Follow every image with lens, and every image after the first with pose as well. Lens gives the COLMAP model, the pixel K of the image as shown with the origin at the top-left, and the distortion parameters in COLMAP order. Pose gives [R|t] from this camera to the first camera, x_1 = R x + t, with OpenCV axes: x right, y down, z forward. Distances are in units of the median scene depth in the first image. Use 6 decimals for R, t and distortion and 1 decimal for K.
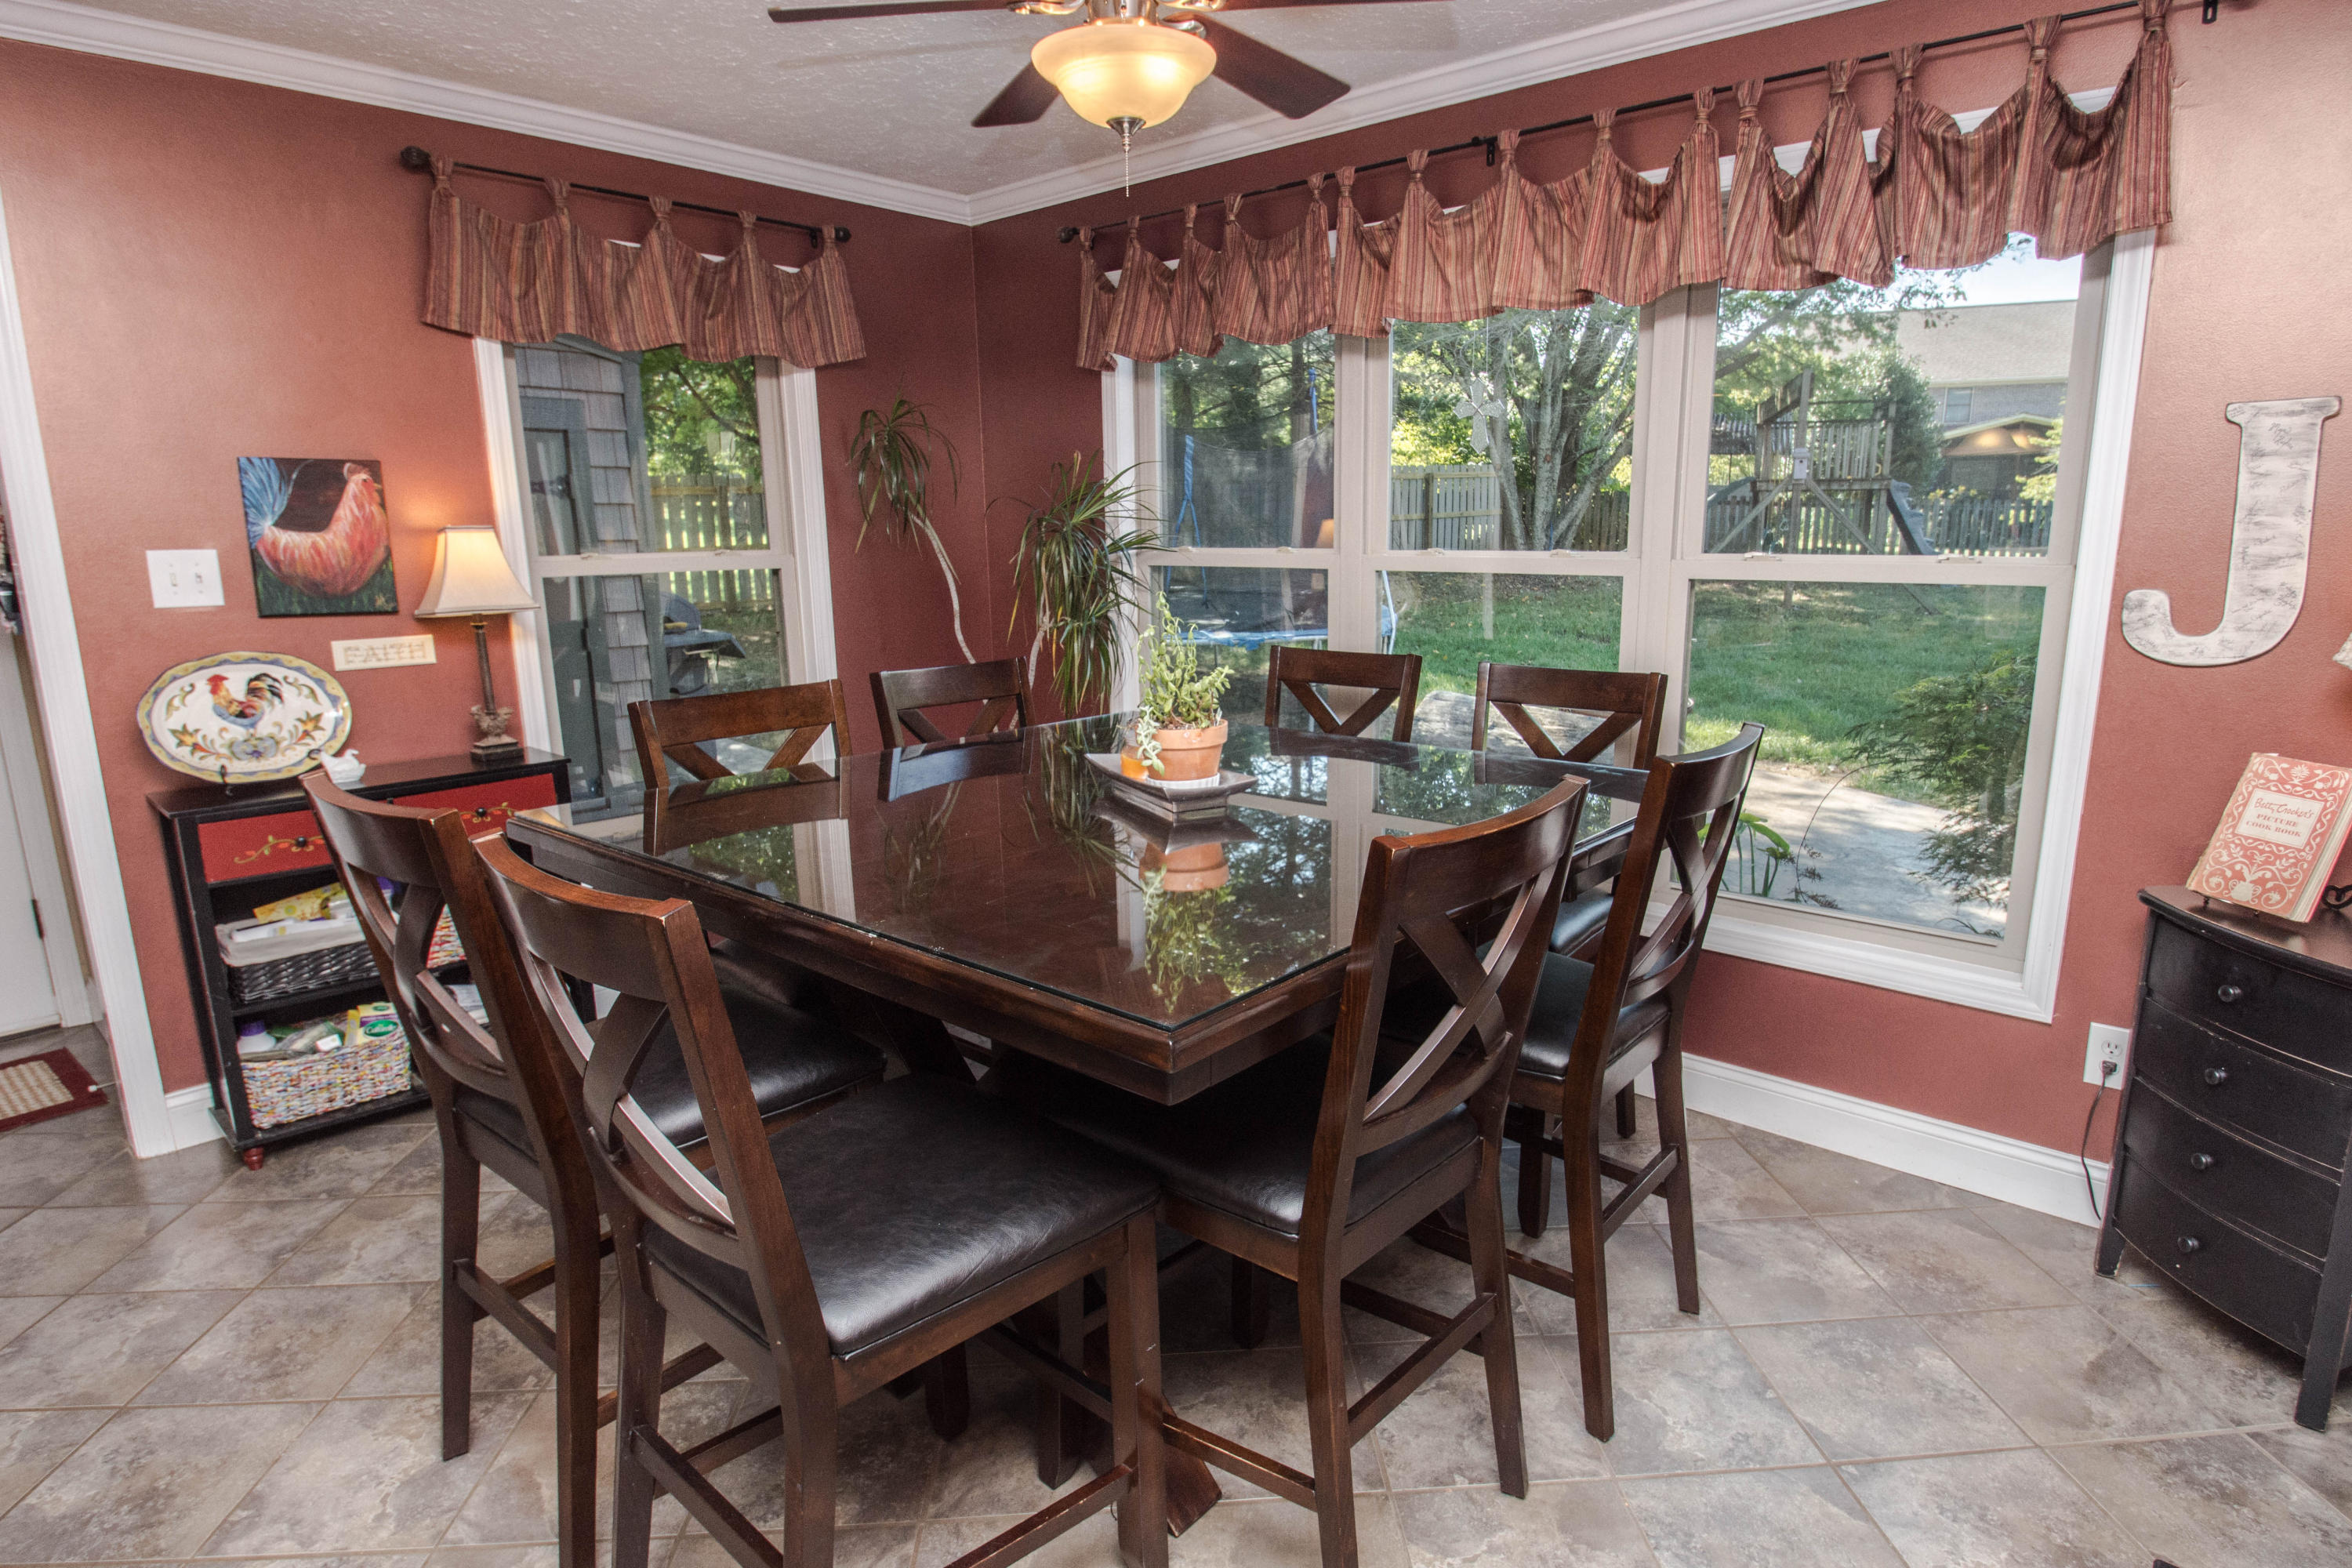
lens RADIAL K [[1291.8, 0, 1179.5], [0, 1291.8, 786.8], [0, 0, 1]] dist [0.003586, 0.000010]
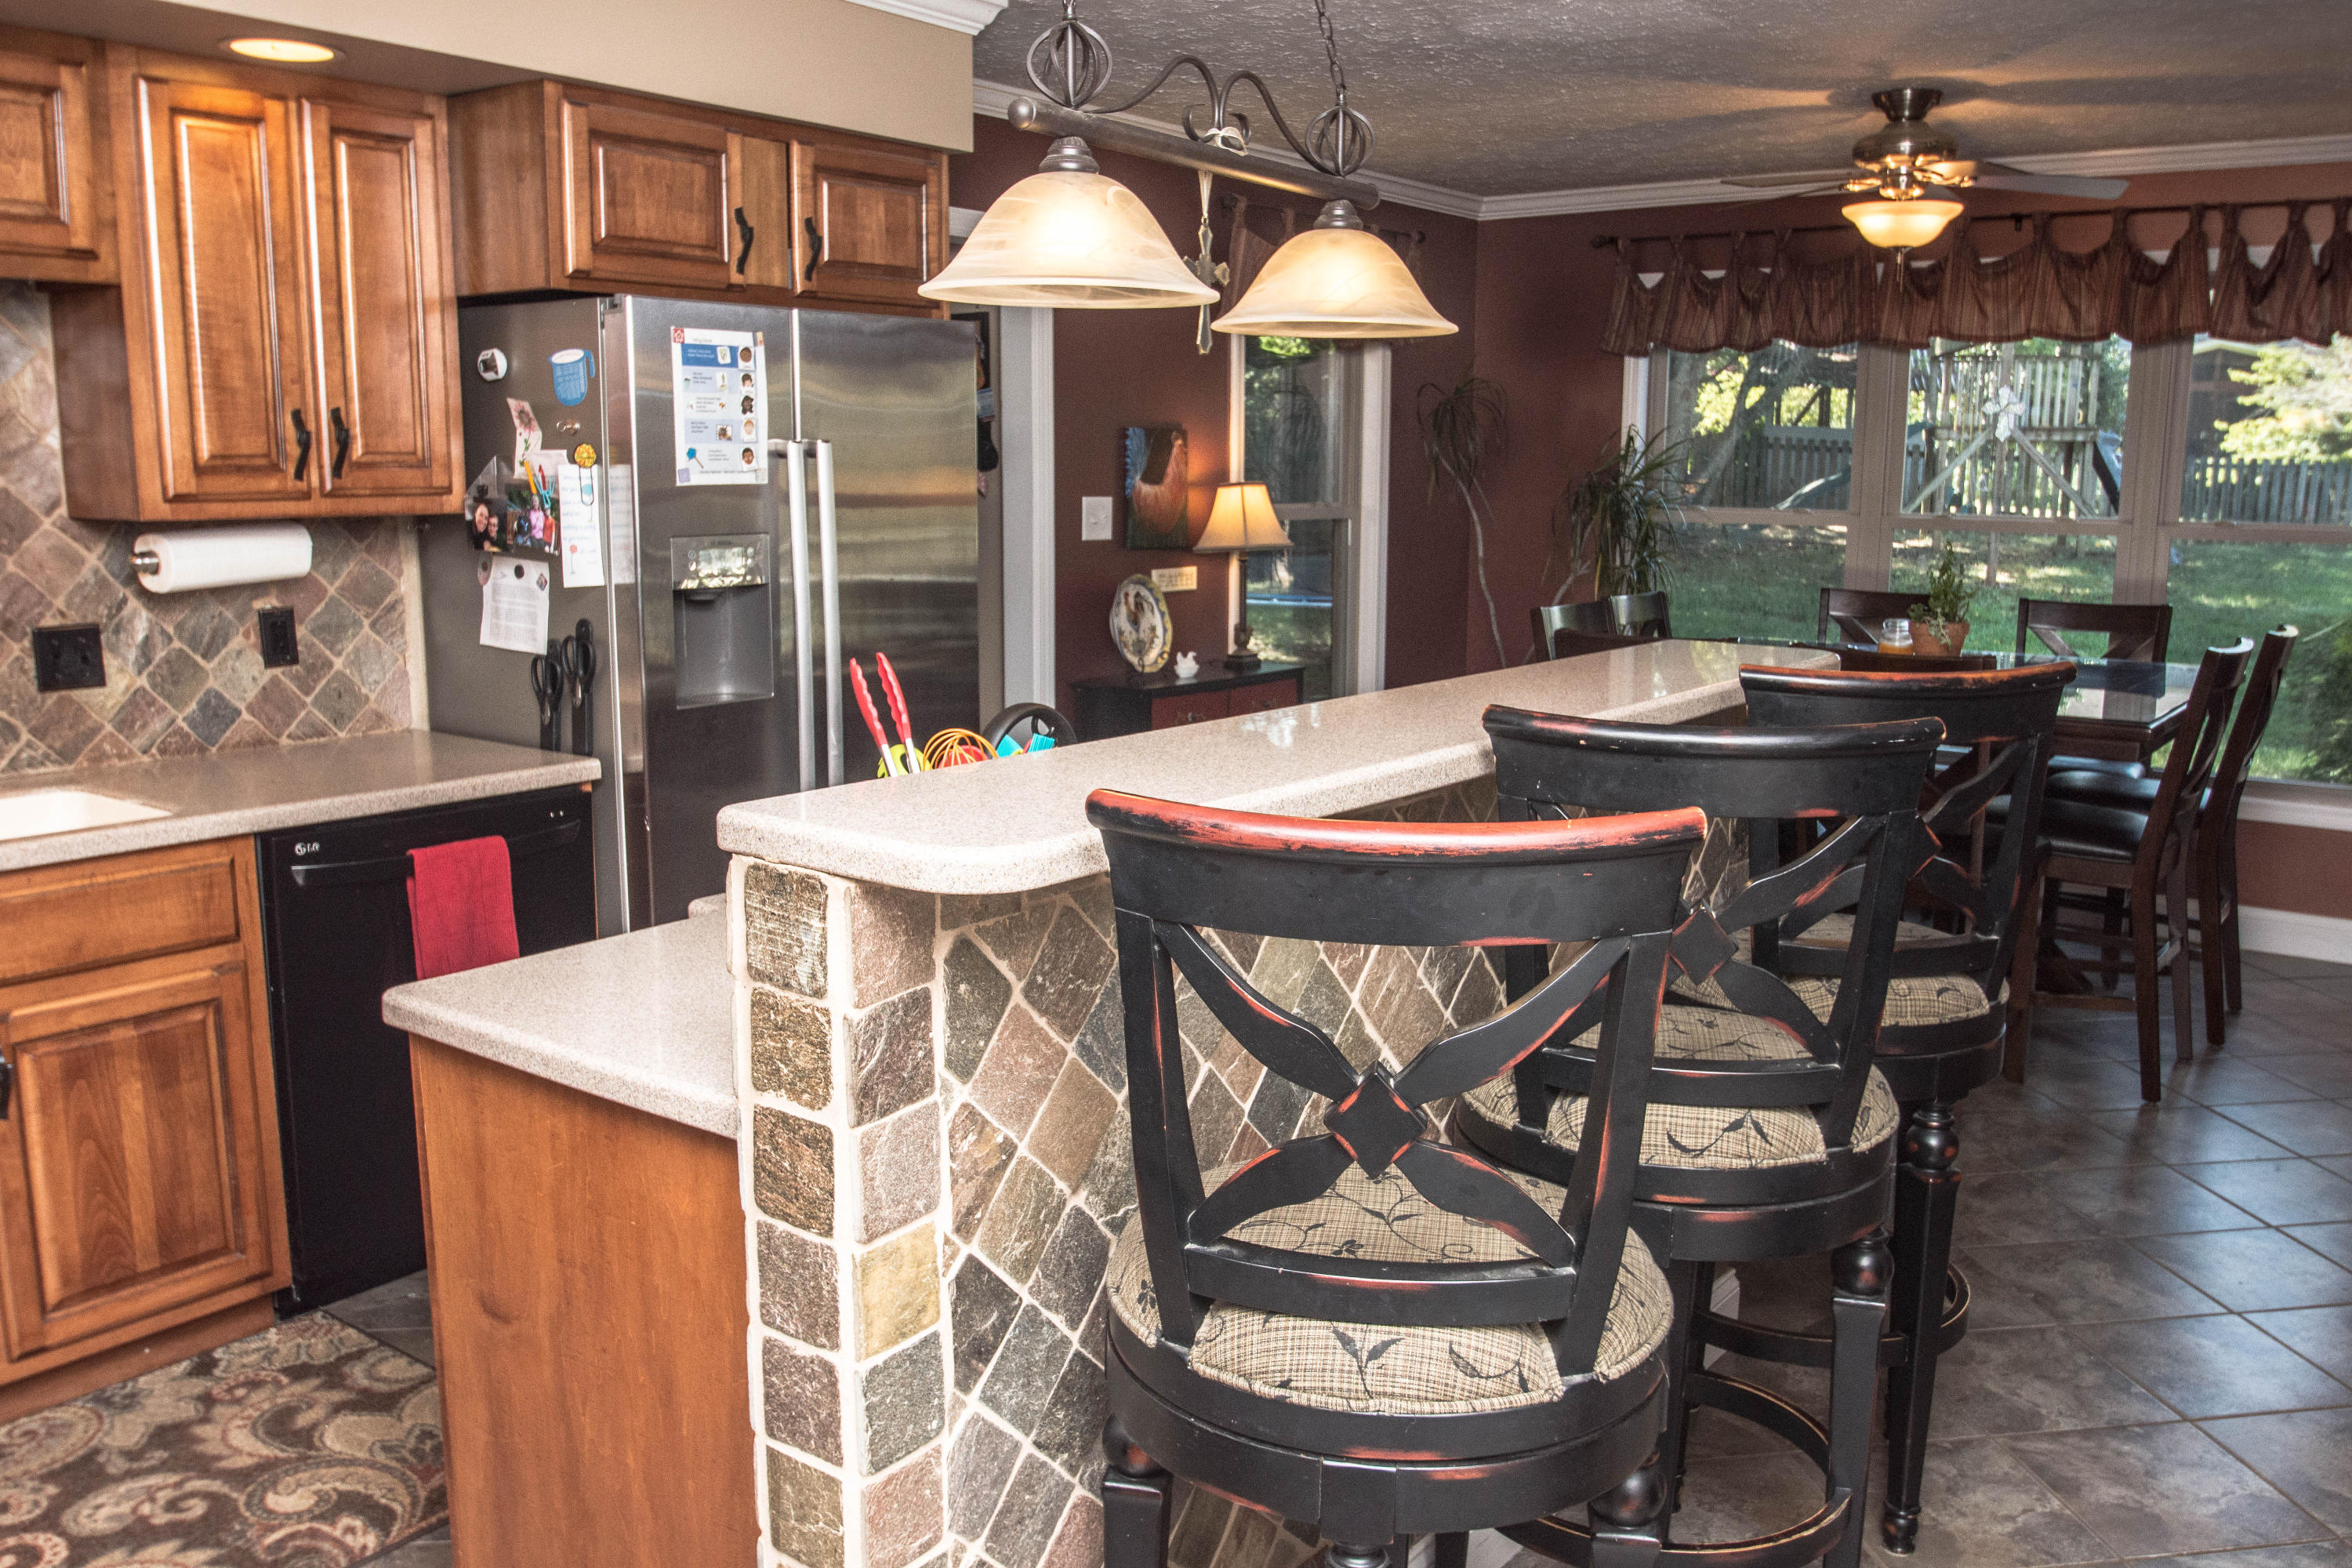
lens RADIAL K [[1919.0, 0, 1174.3], [0, 1919.0, 785.1], [0, 0, 1]] dist [-0.010451, -0.001193]
pose [[0.996721, 0.011262, 0.080133, -0.759640], [-0.008876, 0.999508, -0.030072, 0.151957], [-0.080432, 0.029262, 0.996330, -0.854453]]
